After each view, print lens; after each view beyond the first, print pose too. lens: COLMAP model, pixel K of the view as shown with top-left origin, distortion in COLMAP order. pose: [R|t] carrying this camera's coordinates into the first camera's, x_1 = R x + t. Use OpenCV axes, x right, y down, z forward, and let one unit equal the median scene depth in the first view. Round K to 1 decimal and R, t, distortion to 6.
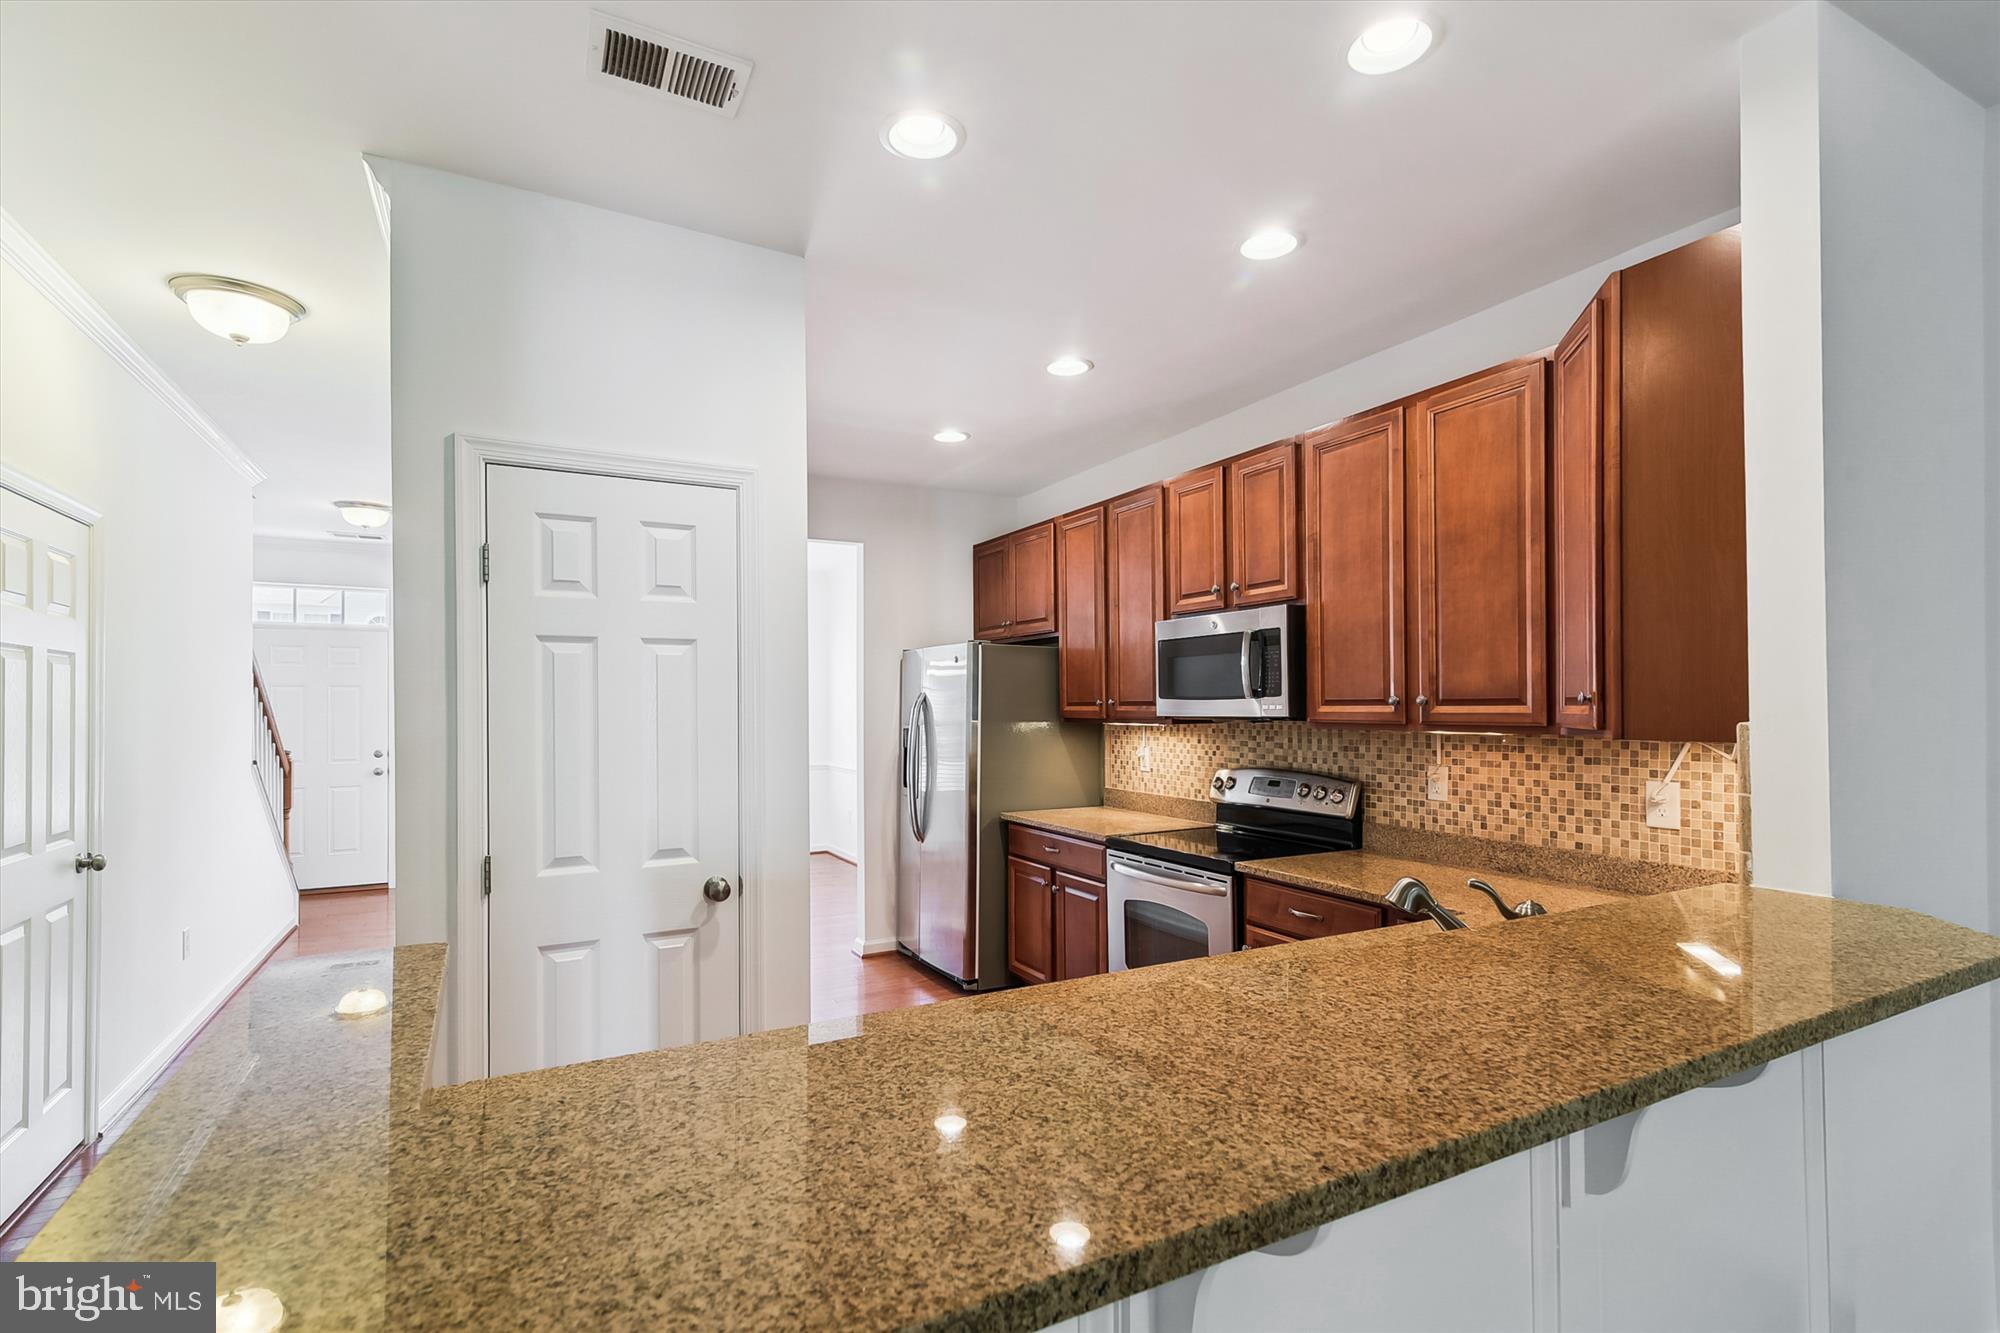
lens RADIAL K [[929.8, 0, 984.1], [0, 929.8, 695.0], [0, 0, 1]] dist [0.010440, -0.001453]
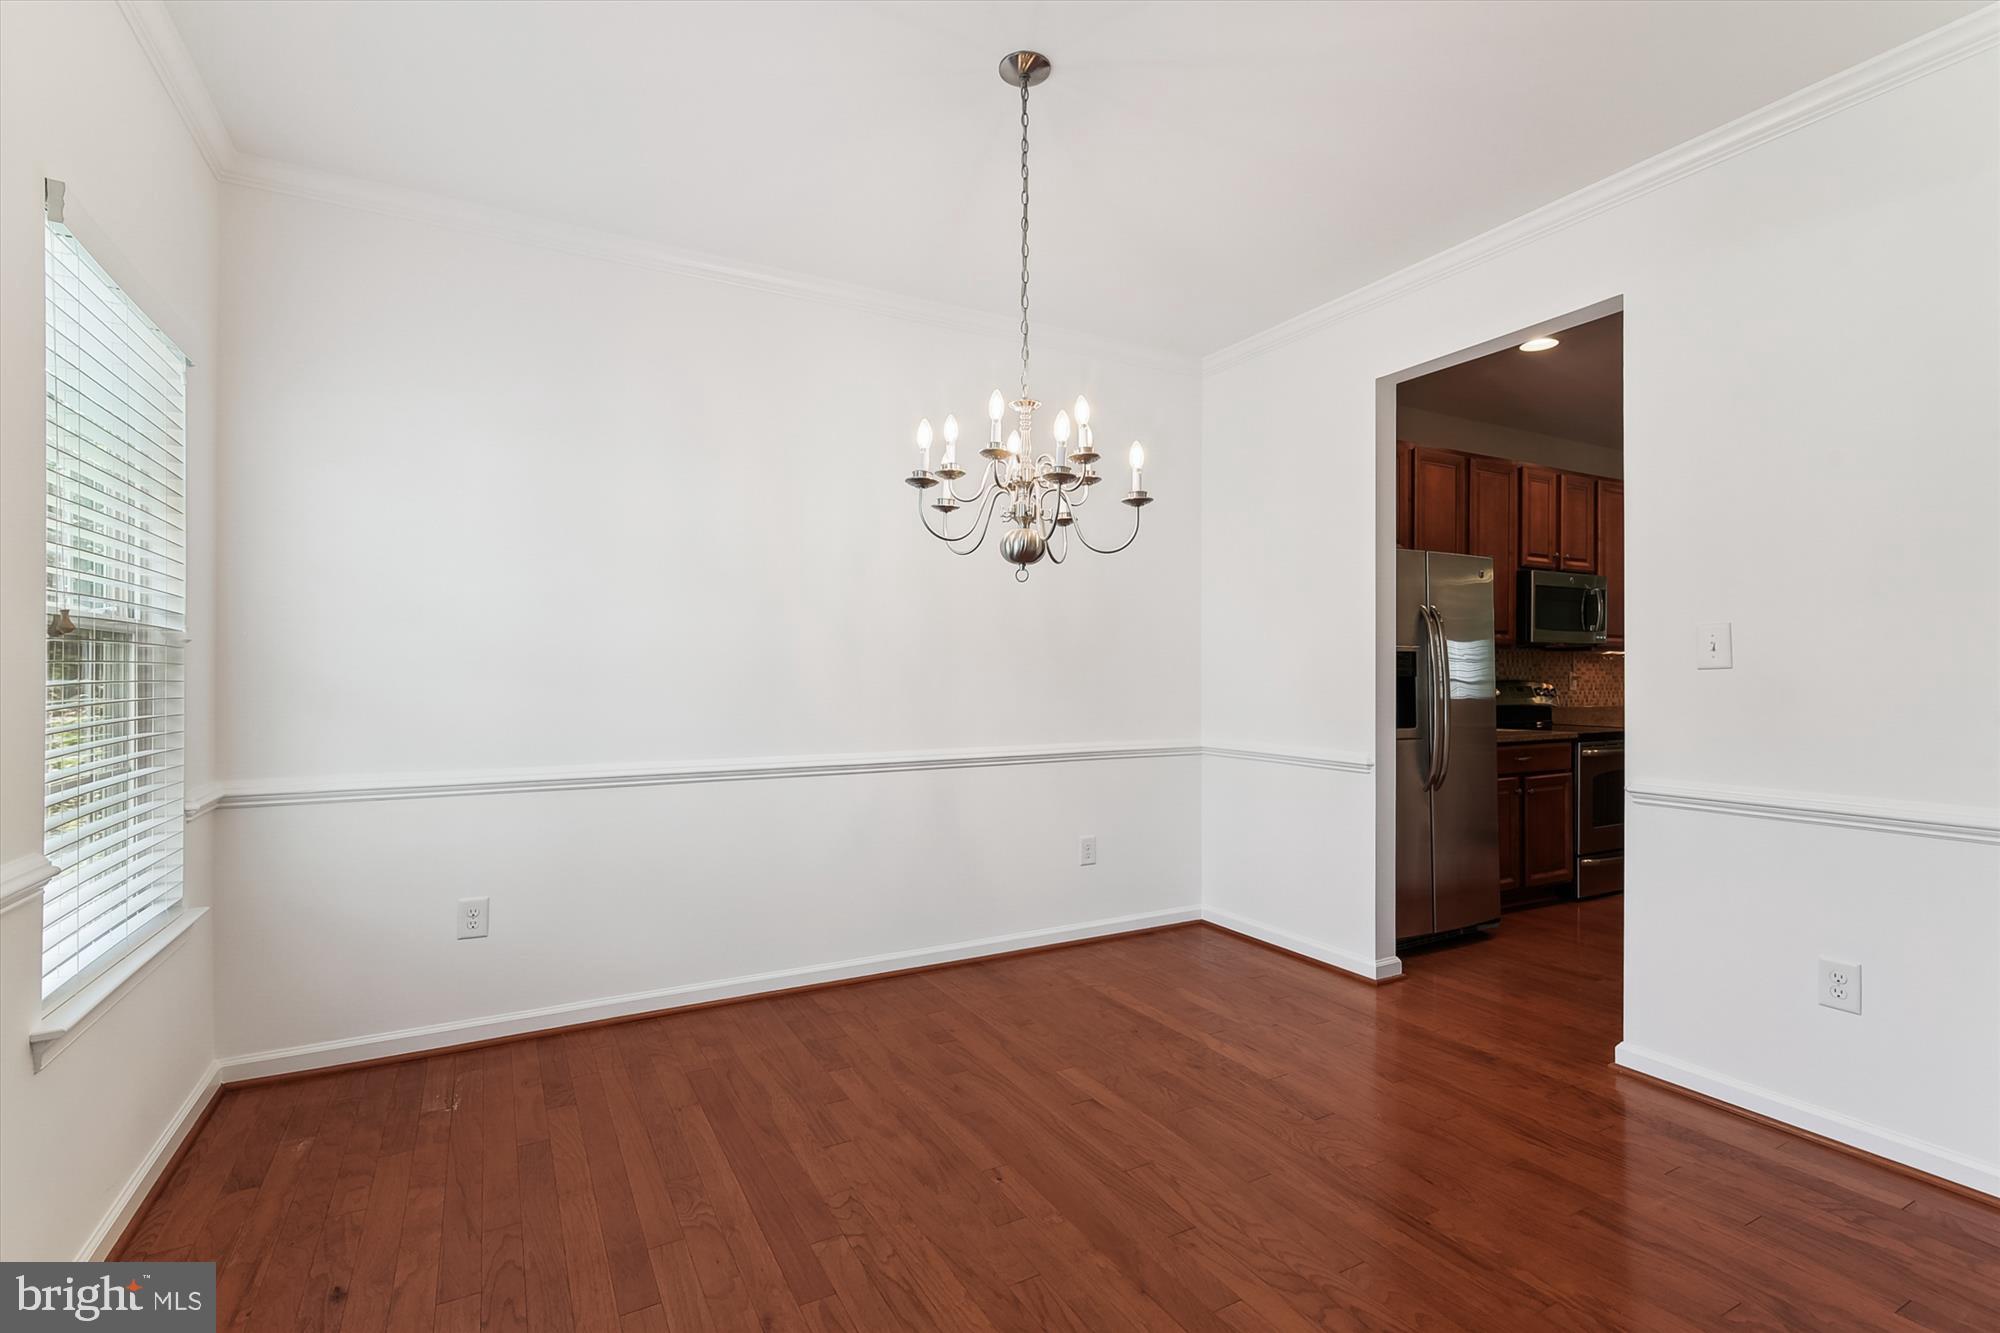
lens RADIAL K [[929.8, 0, 997.4], [0, 929.8, 683.2], [0, 0, 1]] dist [0.010440, -0.001453]
pose [[-0.030729, 0.001252, 0.999527, -1.461326], [-0.007826, 0.999968, -0.001493, 0.116224], [-0.999497, -0.007868, -0.030718, 2.347340]]
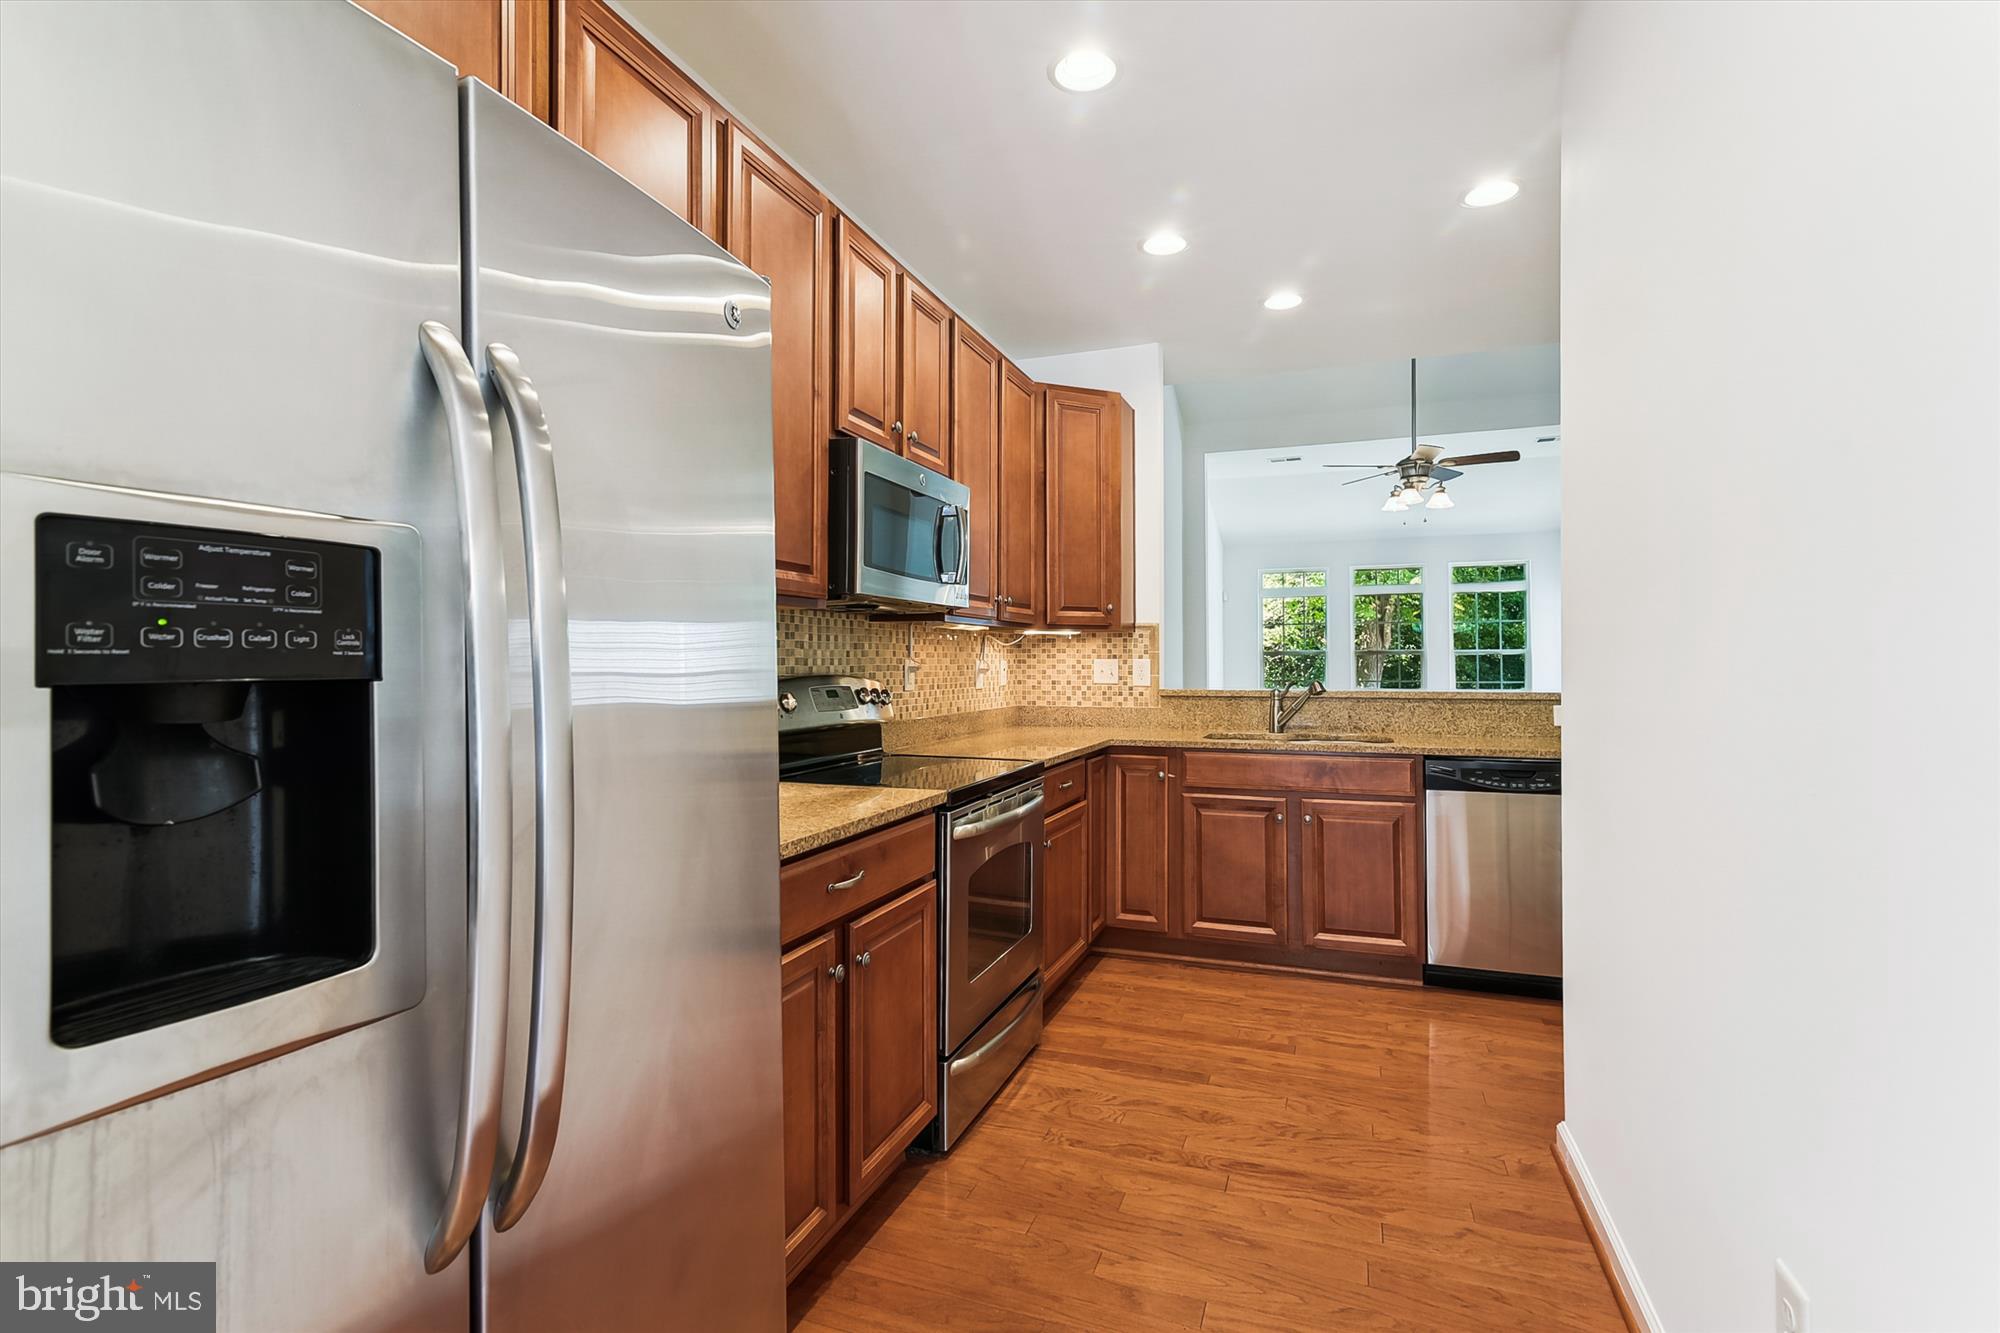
lens RADIAL K [[929.8, 0, 1005.6], [0, 929.8, 644.1], [0, 0, 1]] dist [0.010440, -0.001453]
pose [[-0.678350, 0.019498, 0.734480, -0.417989], [-0.003896, 0.999538, -0.030132, 0.095273], [-0.734729, -0.023301, -0.677961, 1.741039]]
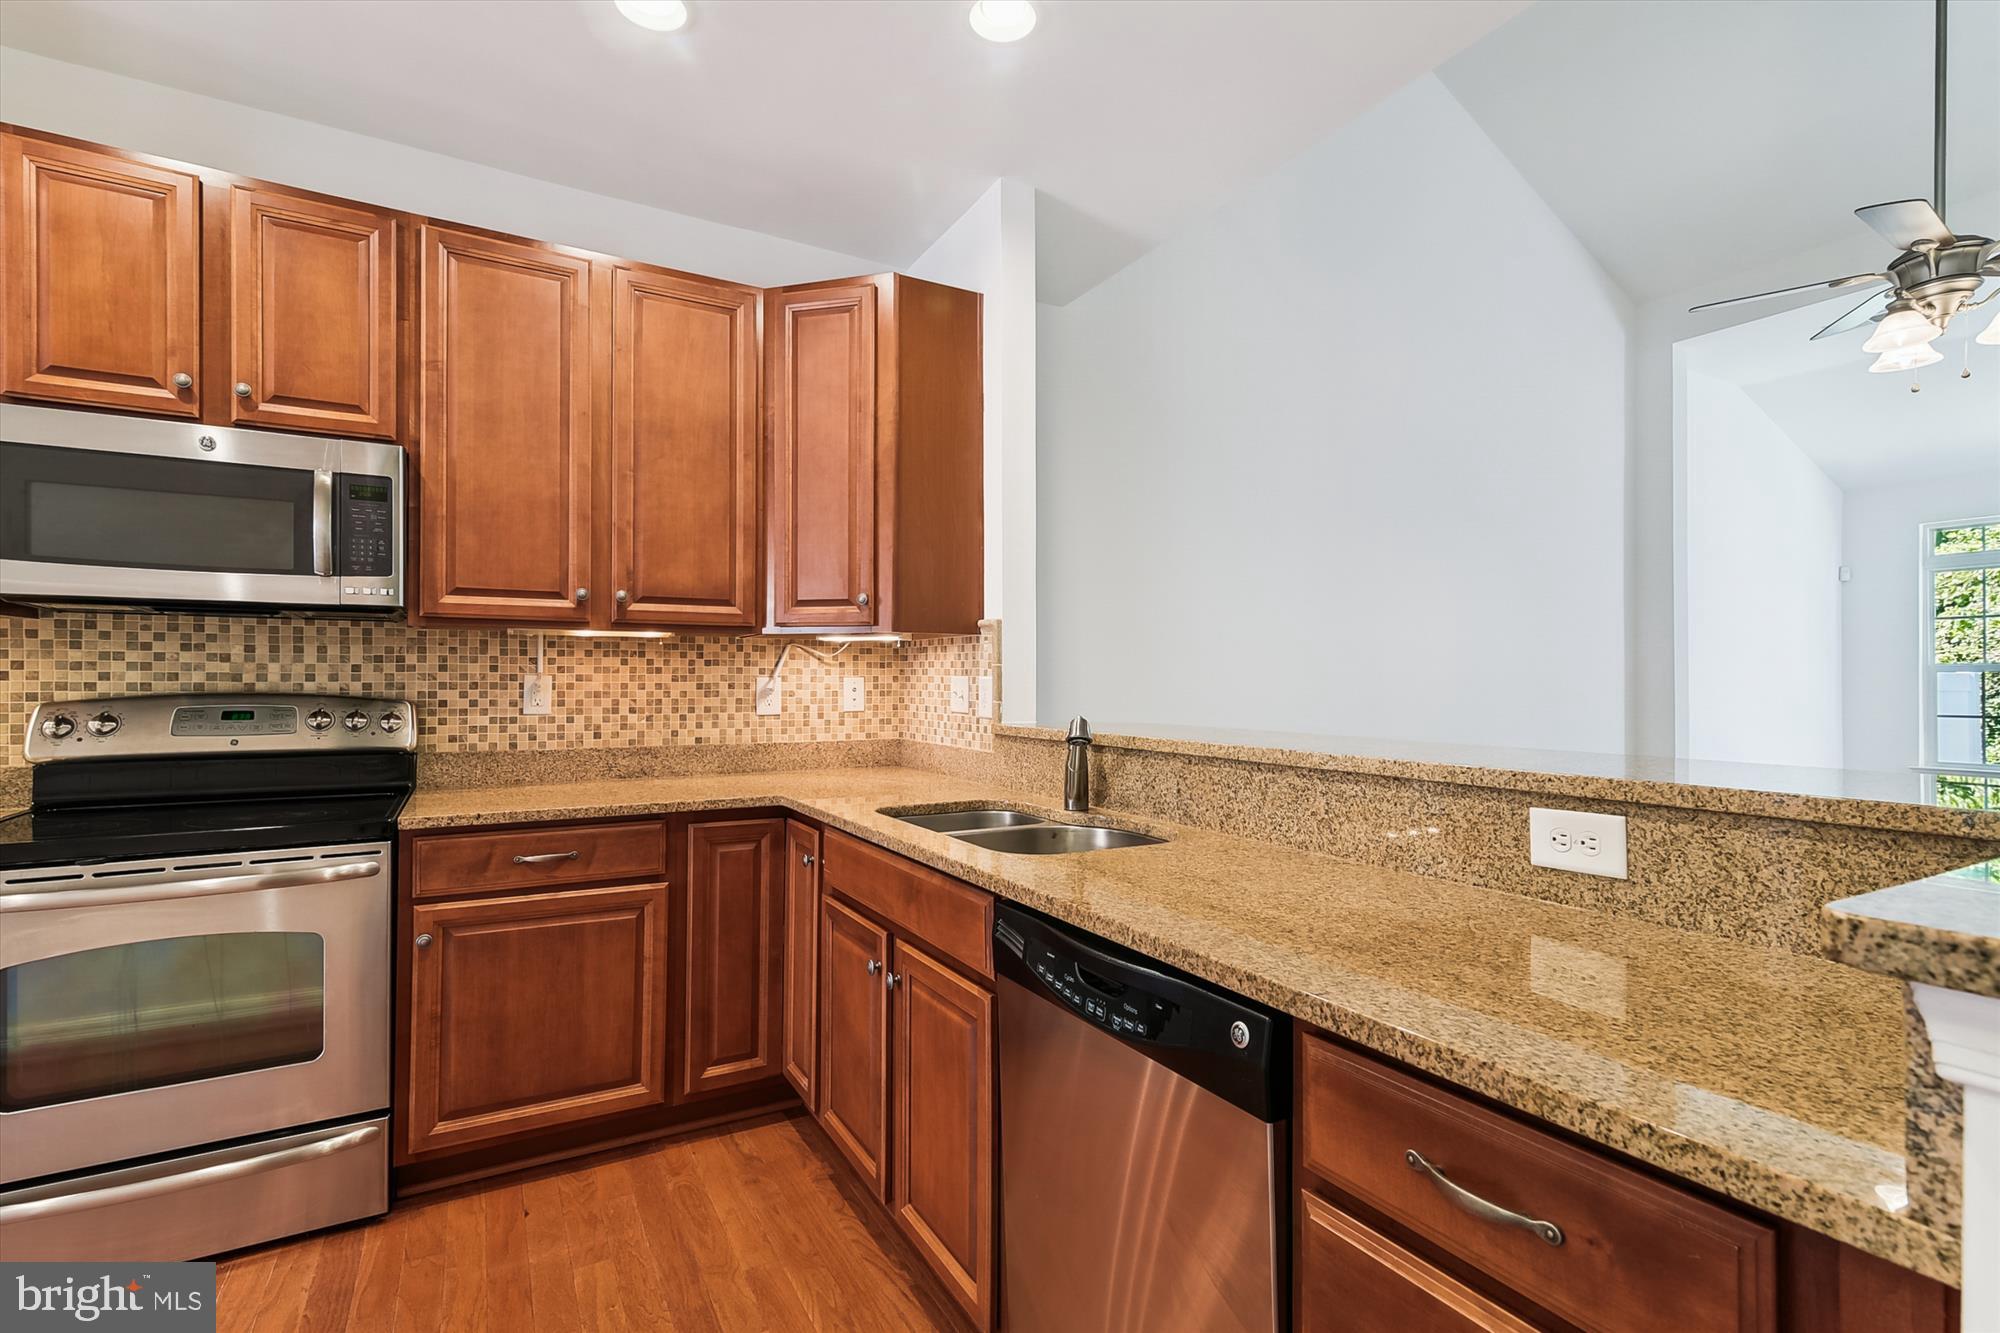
lens RADIAL K [[929.8, 0, 1008.1], [0, 929.8, 670.2], [0, 0, 1]] dist [0.010440, -0.001453]
pose [[-0.046687, 0.014016, 0.998811, -0.431937], [-0.014715, 0.999783, -0.014717, 0.081694], [-0.998801, -0.015385, -0.046470, 0.626209]]
